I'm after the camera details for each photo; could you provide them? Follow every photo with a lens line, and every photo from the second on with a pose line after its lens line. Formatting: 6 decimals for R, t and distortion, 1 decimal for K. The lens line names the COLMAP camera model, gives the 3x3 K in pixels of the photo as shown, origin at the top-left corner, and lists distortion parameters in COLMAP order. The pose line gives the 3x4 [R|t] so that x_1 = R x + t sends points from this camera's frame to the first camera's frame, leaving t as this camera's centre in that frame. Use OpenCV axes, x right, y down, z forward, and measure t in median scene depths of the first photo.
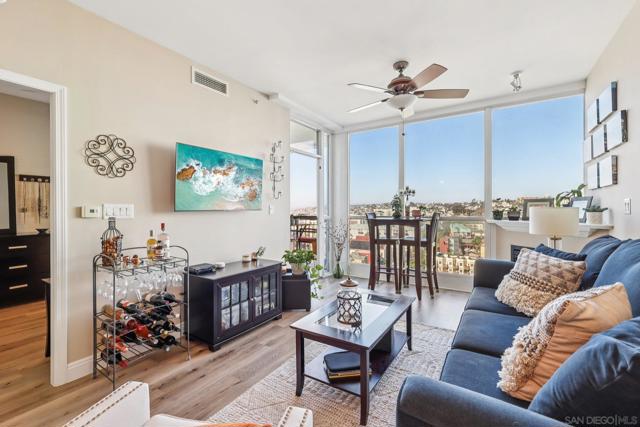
lens RADIAL K [[280.5, 0, 323.6], [0, 280.5, 212.1], [0, 0, 1]] dist [0.003983, -0.000013]
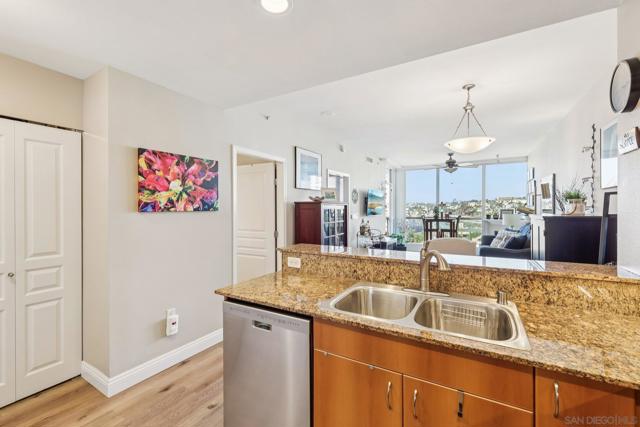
lens RADIAL K [[280.5, 0, 321.1], [0, 280.5, 209.6], [0, 0, 1]] dist [0.003983, -0.000013]
pose [[0.998841, 0.001834, 0.048102, -0.933148], [-0.001589, 0.999986, -0.005140, -0.037897], [-0.048111, 0.005058, 0.998829, -1.322093]]
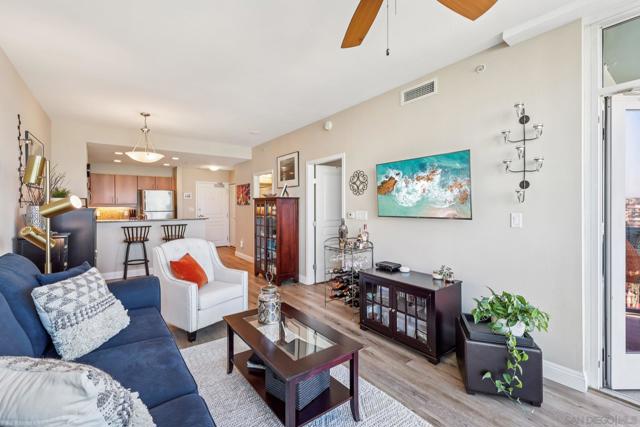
lens RADIAL K [[280.5, 0, 314.9], [0, 280.5, 210.3], [0, 0, 1]] dist [0.003983, -0.000013]
pose [[-0.364242, 0.021390, -0.931059, 0.712040], [-0.005802, 0.999665, 0.025236, -0.056373], [0.931286, 0.014594, -0.363996, 1.054049]]
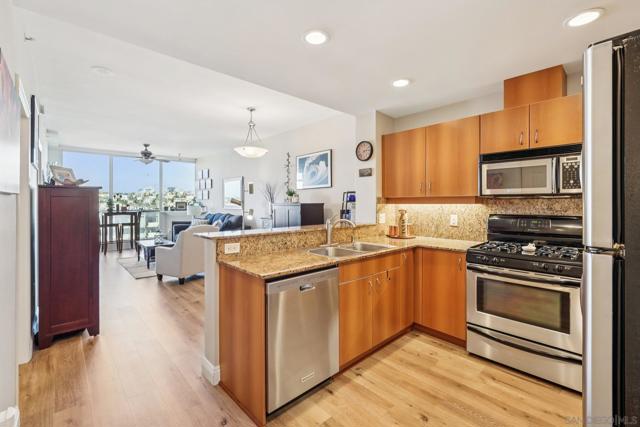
lens RADIAL K [[280.5, 0, 322.2], [0, 280.5, 205.3], [0, 0, 1]] dist [0.003983, -0.000013]
pose [[0.244882, -0.003936, 0.969545, -1.632319], [0.006947, 0.999973, 0.002304, -0.015896], [-0.969528, 0.006171, 0.244902, -0.991597]]
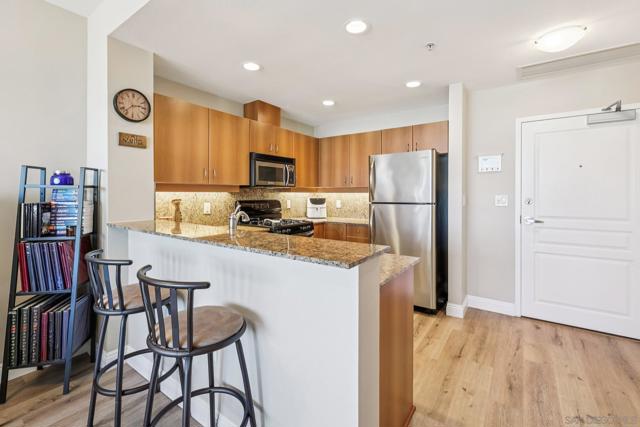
lens RADIAL K [[280.5, 0, 317.9], [0, 280.5, 197.2], [0, 0, 1]] dist [0.003983, -0.000013]
pose [[-0.998434, 0.001359, 0.055934, -0.936738], [0.002452, 0.999807, 0.019481, -0.016168], [-0.055896, 0.019588, -0.998244, -0.136319]]
